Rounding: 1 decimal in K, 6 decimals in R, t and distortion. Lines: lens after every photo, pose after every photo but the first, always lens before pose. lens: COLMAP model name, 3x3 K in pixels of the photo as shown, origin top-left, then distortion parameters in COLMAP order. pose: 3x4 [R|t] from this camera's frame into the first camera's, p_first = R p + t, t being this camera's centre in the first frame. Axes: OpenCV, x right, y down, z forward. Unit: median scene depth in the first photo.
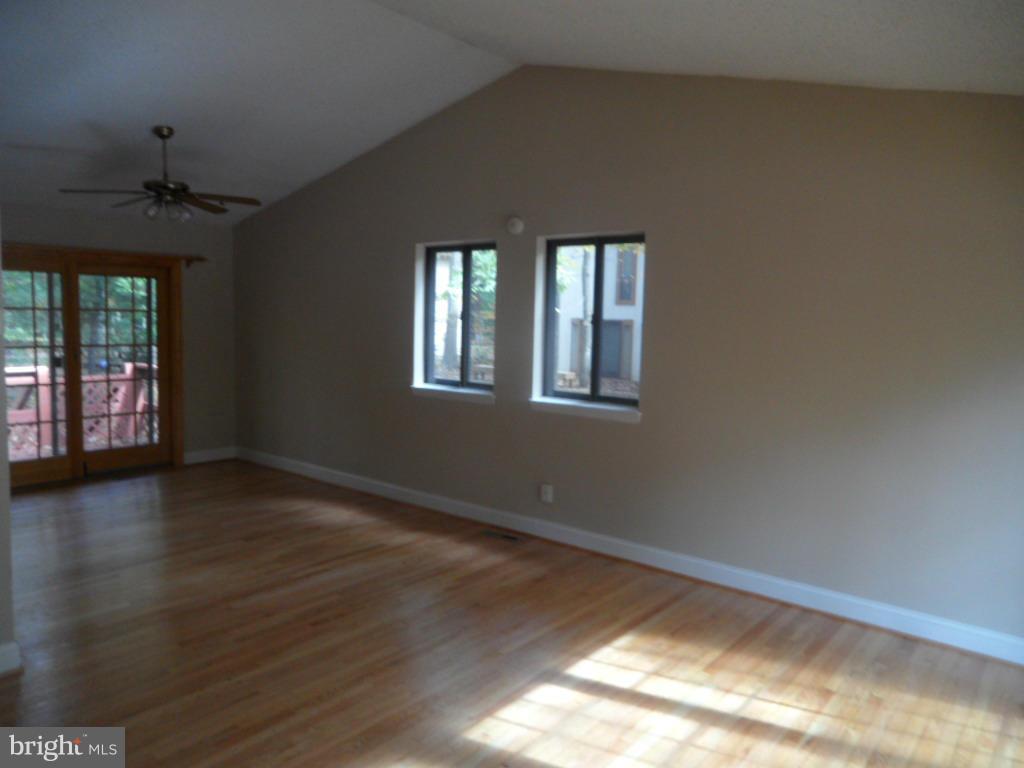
lens RADIAL K [[759.7, 0, 511.8], [0, 759.7, 405.7], [0, 0, 1]] dist [-0.007082, 0.046925]
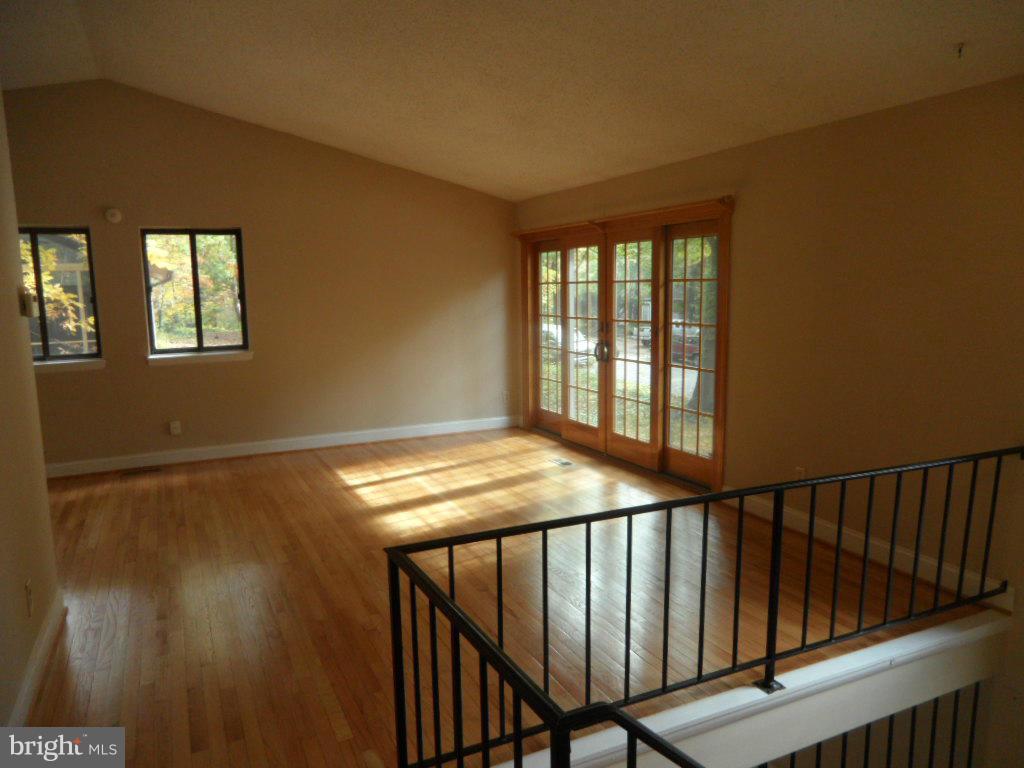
lens RADIAL K [[759.7, 0, 511.8], [0, 759.7, 405.7], [0, 0, 1]] dist [-0.007082, 0.046925]
pose [[0.438099, -0.187147, 0.879230, -1.218251], [0.154695, 0.979193, 0.131343, -0.003116], [-0.885516, 0.078471, 0.457934, -0.145544]]
